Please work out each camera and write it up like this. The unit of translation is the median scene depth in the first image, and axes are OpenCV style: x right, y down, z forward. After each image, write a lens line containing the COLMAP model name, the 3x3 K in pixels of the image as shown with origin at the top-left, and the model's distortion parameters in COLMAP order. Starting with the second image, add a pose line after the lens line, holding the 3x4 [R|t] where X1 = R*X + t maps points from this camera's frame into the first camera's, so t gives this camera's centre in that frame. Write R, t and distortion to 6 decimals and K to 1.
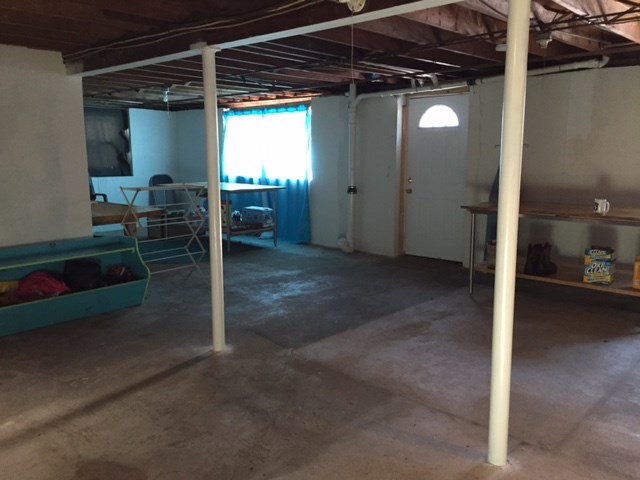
lens RADIAL K [[548.4, 0, 320.0], [0, 548.4, 240.0], [0, 0, 1]] dist [0.056809, -0.000972]
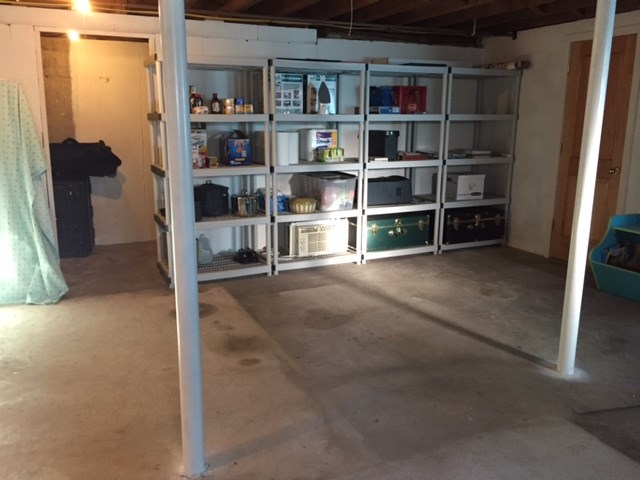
lens RADIAL K [[548.4, 0, 320.0], [0, 548.4, 240.0], [0, 0, 1]] dist [0.056809, -0.000972]
pose [[-0.385499, 0.216105, -0.897045, 0.848054], [-0.143389, 0.946346, 0.289603, -0.218017], [0.911499, 0.240268, -0.333828, 1.206802]]
